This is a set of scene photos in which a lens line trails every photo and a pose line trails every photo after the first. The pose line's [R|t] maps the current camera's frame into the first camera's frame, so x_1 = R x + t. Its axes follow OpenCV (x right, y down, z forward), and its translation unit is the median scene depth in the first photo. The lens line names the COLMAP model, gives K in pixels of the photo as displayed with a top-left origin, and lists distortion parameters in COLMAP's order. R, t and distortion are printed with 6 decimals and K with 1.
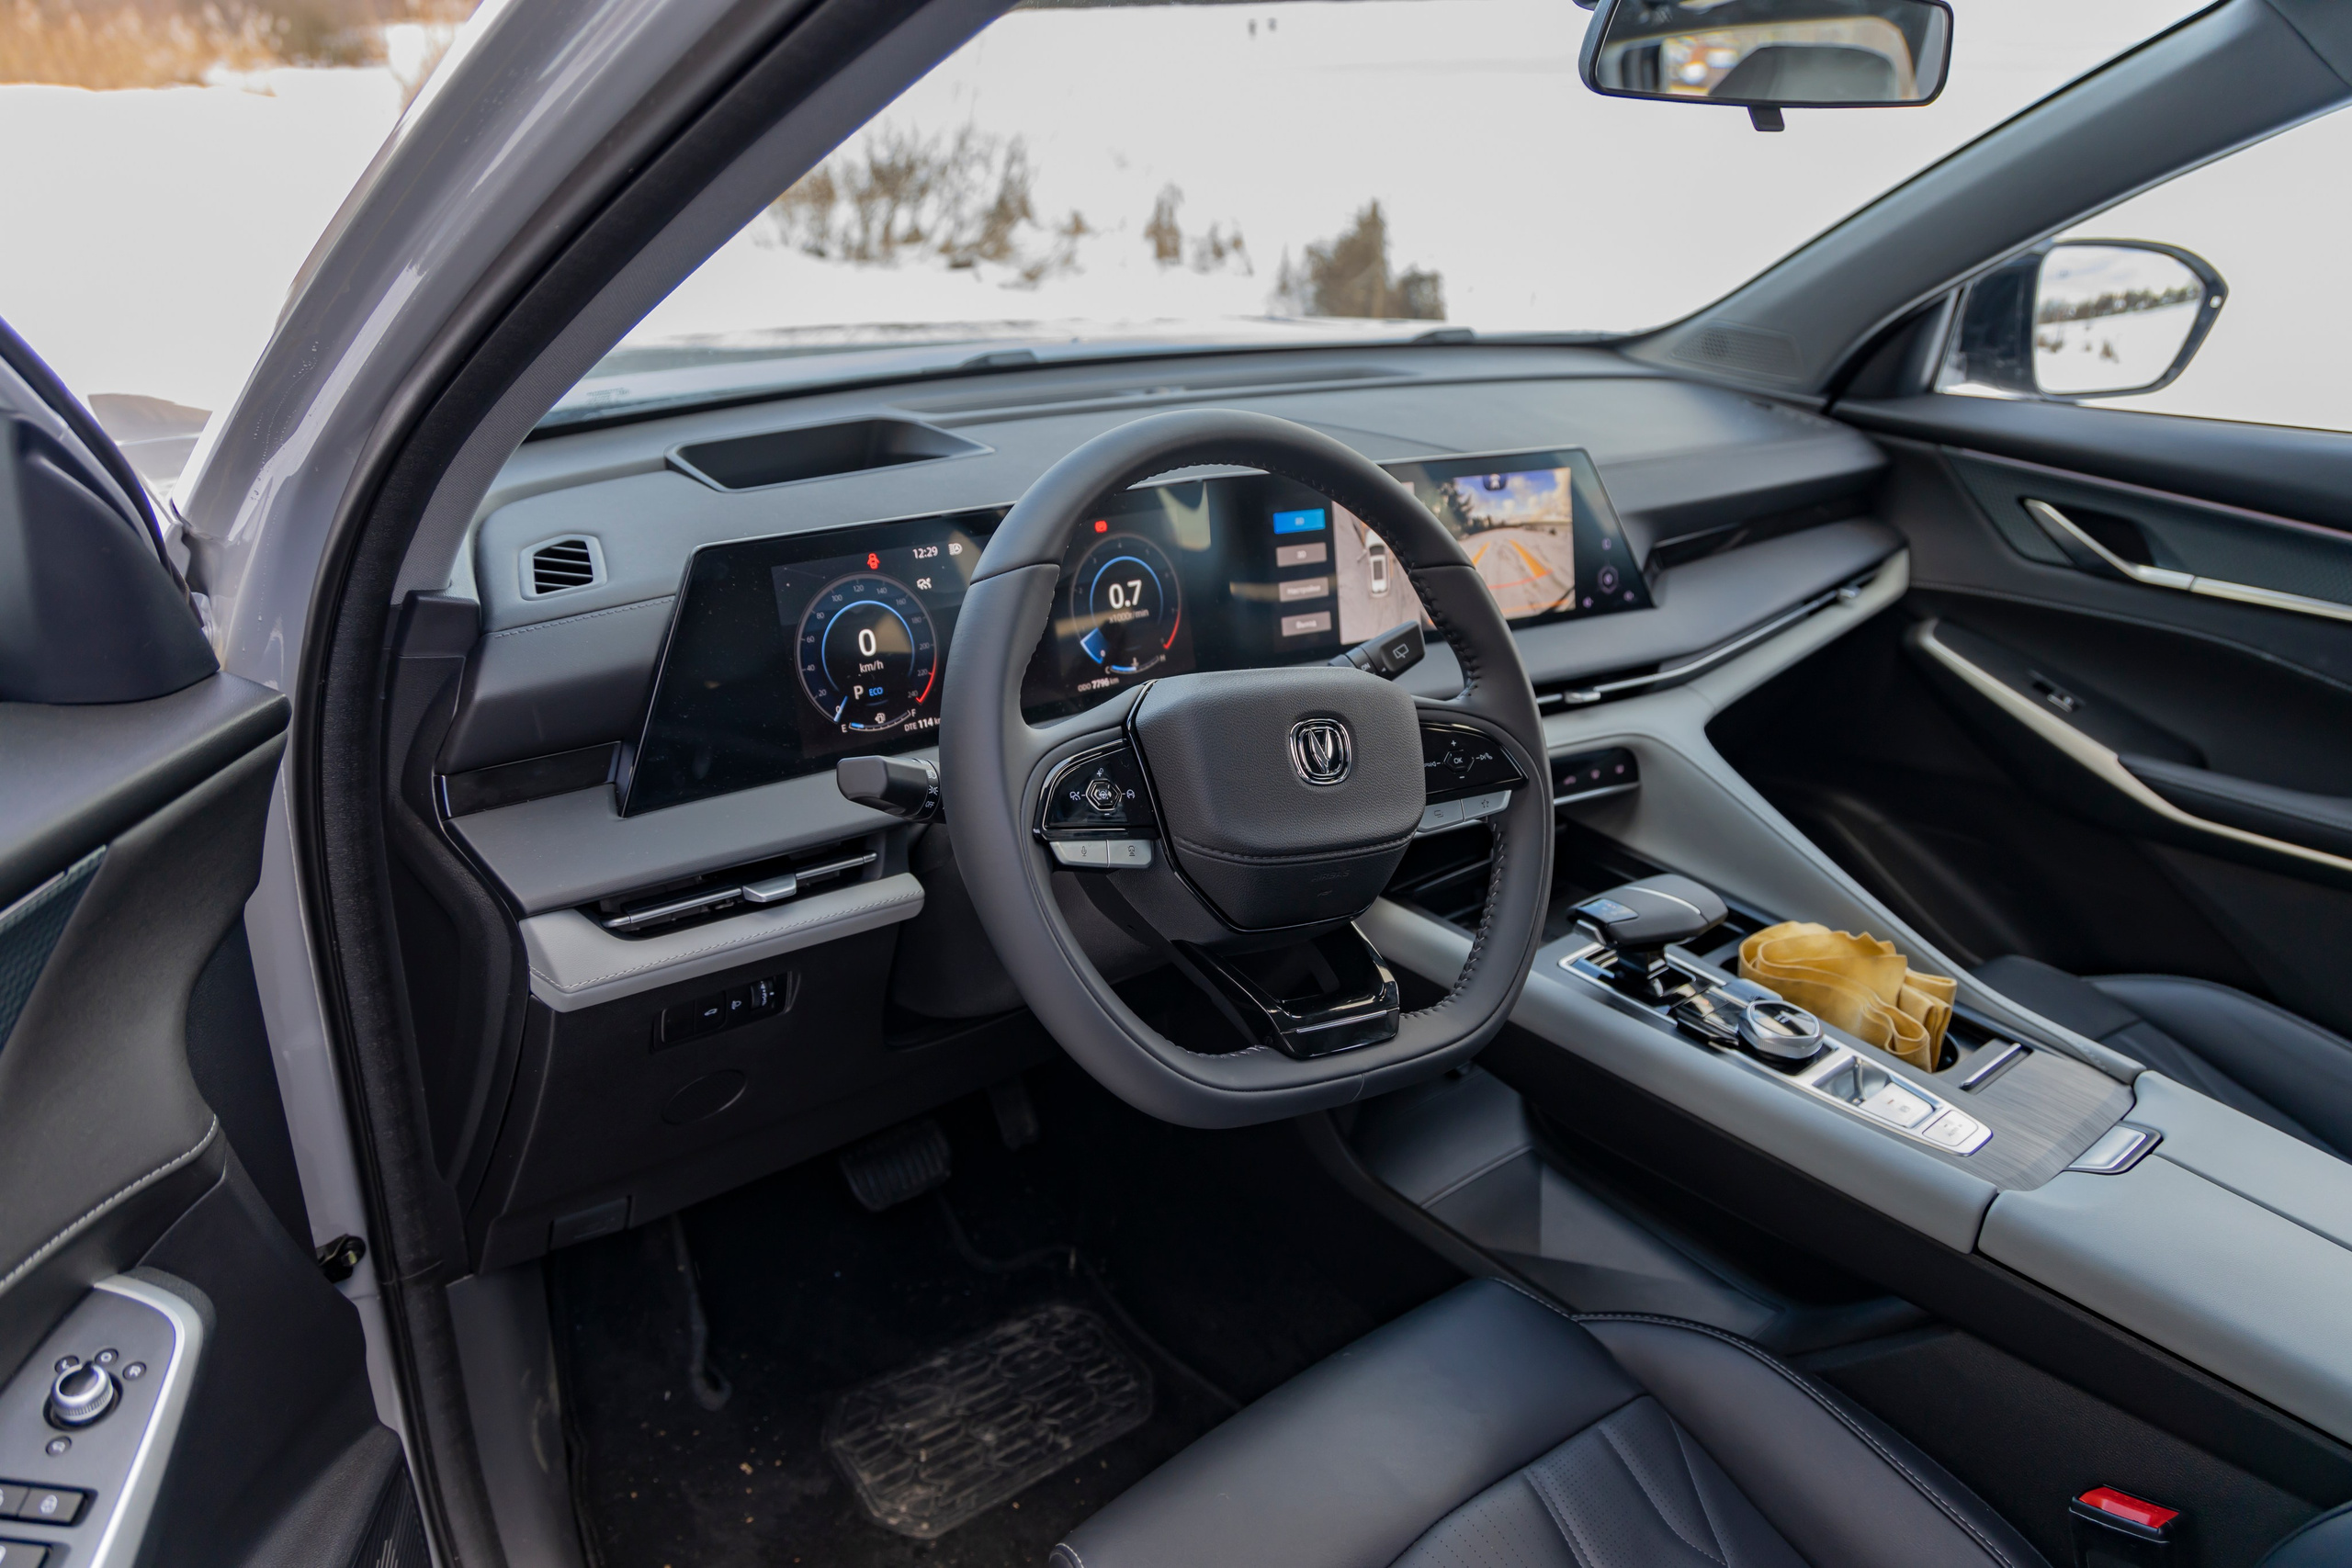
lens RADIAL K [[1570.6, 0, 1183.3], [0, 1570.6, 791.1], [0, 0, 1]] dist [0.002954, -0.000452]
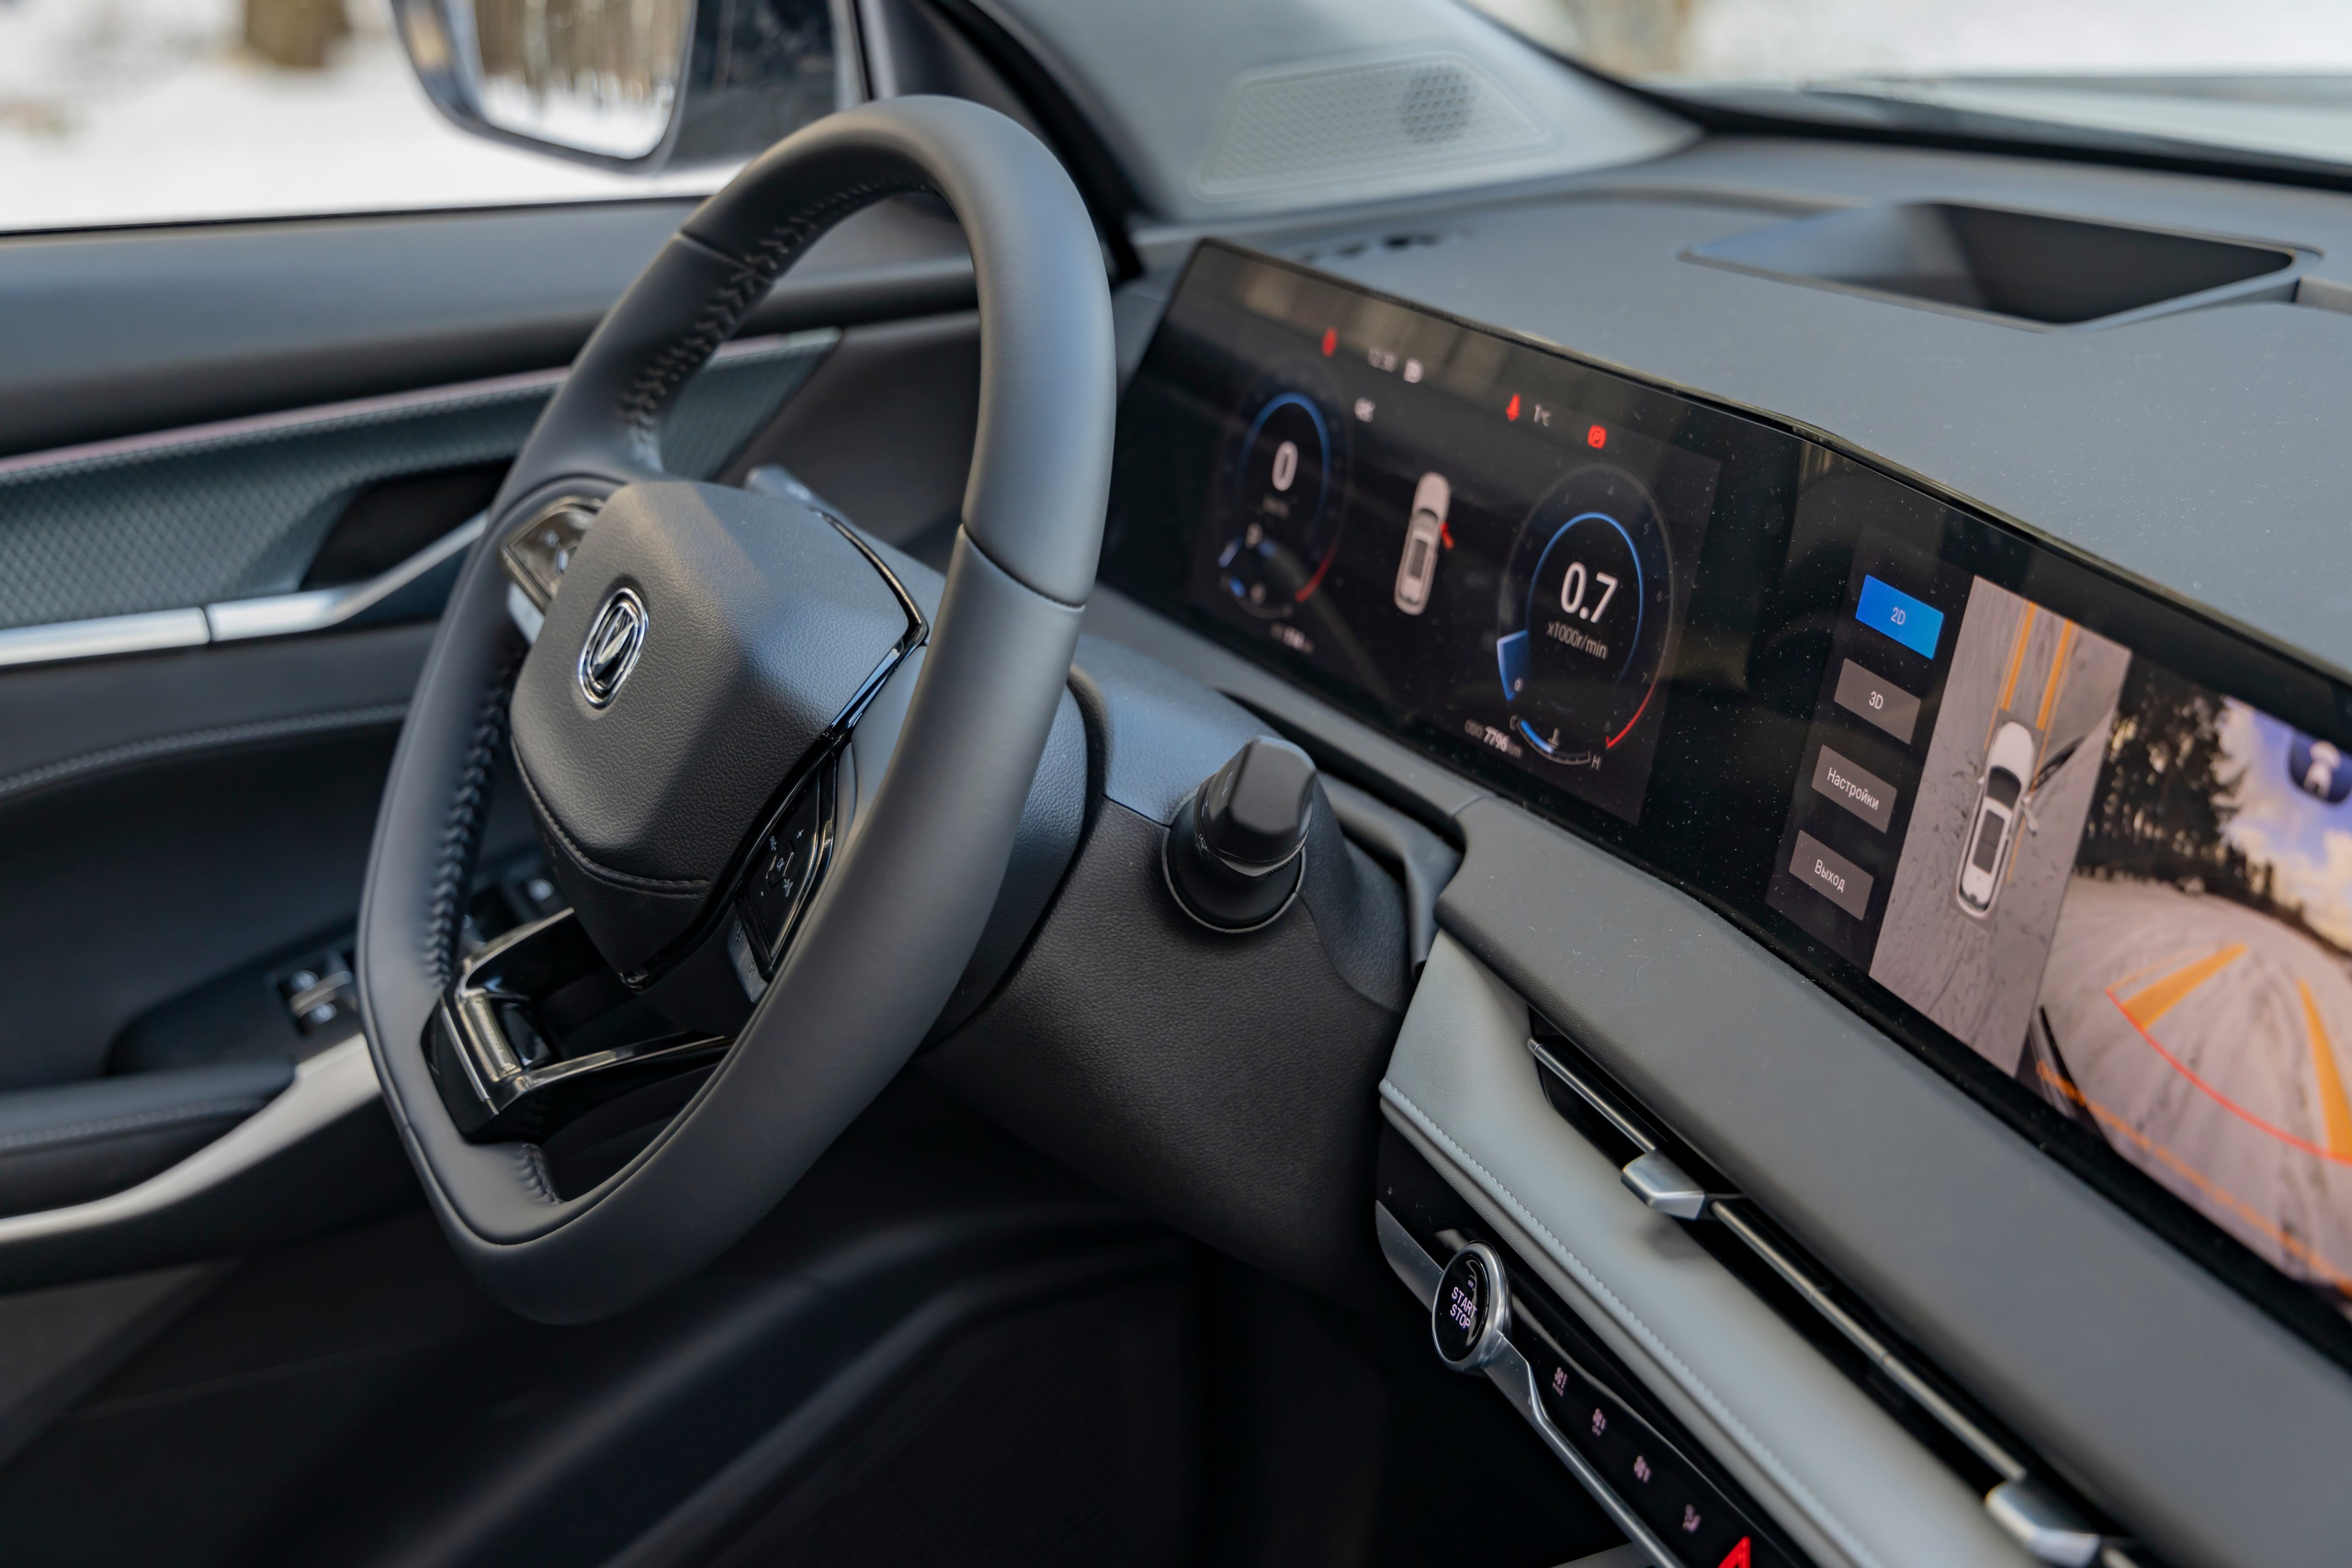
lens RADIAL K [[3918.3, 0, 1177.4], [0, 3918.3, 778.2], [0, 0, 1]] dist [0.017536, -0.039903]
pose [[-0.235463, 0.267053, -0.934473, 1.074060], [-0.366693, 0.866031, 0.339891, -0.422574], [0.900052, 0.422697, -0.105992, 1.031052]]
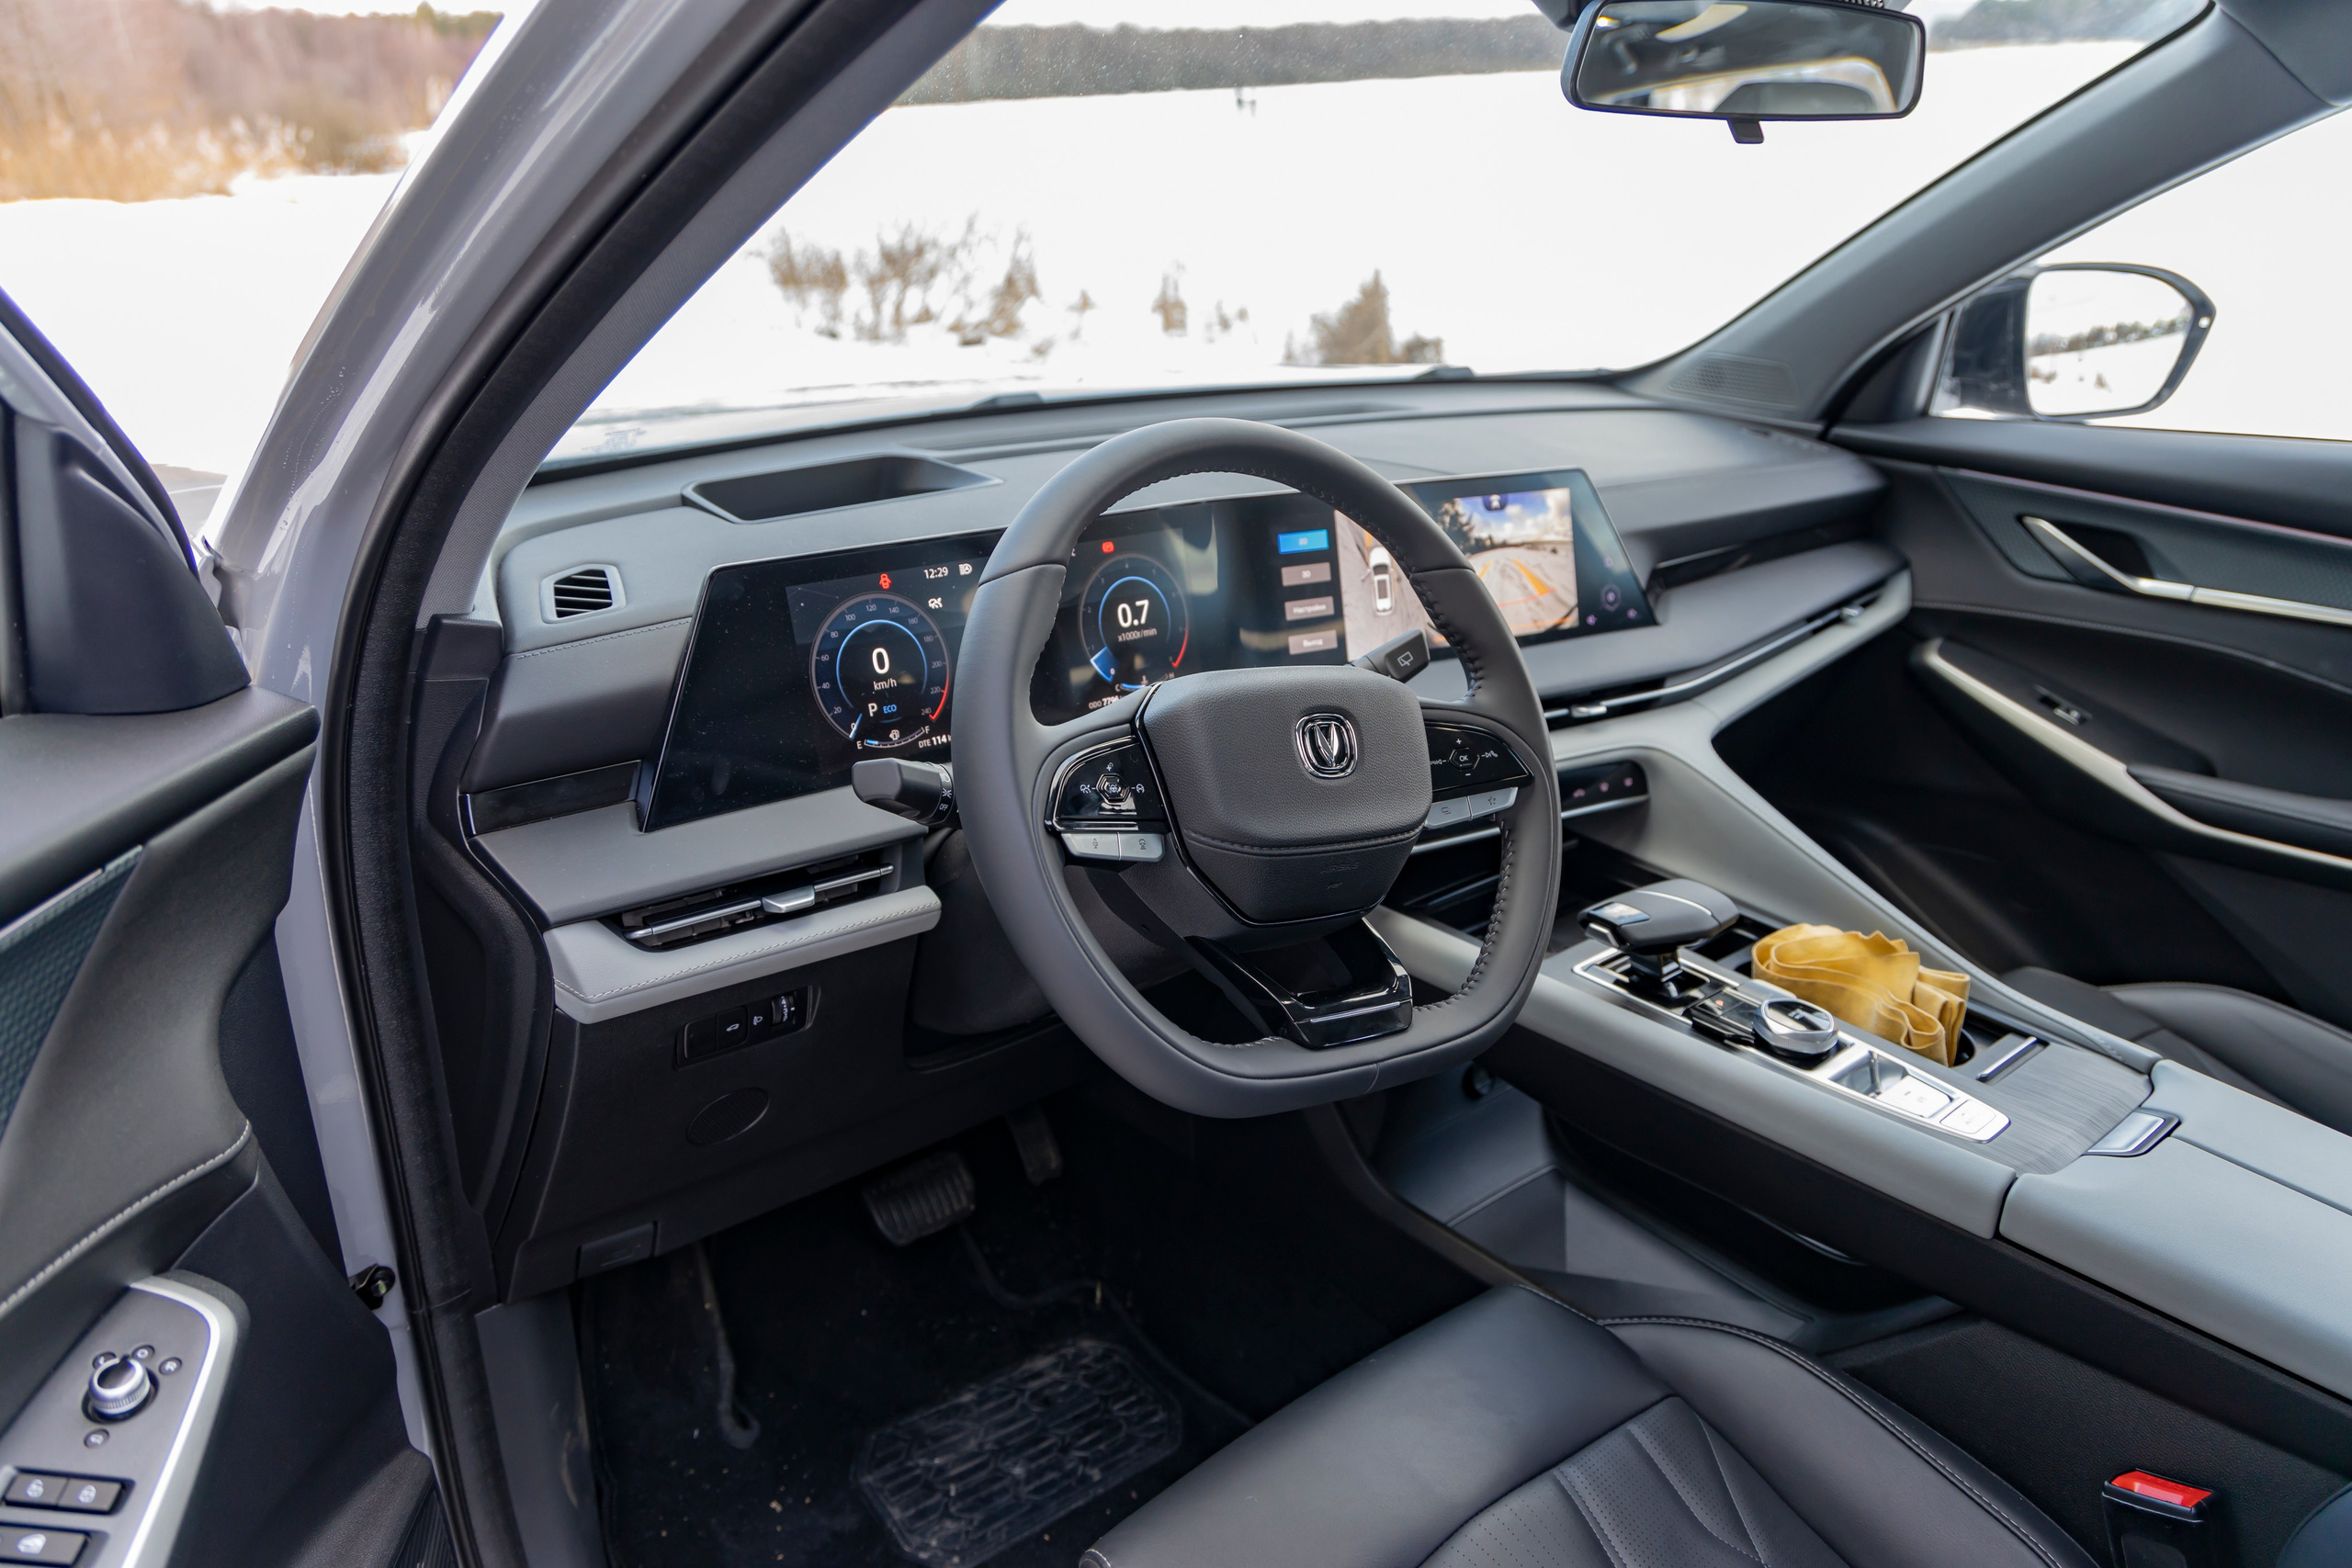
lens RADIAL K [[1568.7, 0, 1189.1], [0, 1568.7, 805.3], [0, 0, 1]] dist [0.000232, -0.000351]
pose [[0.999649, -0.025082, -0.008516, 0.004624], [0.024755, 0.999028, -0.036462, 0.036460], [0.009422, 0.036238, 0.999299, -0.010711]]
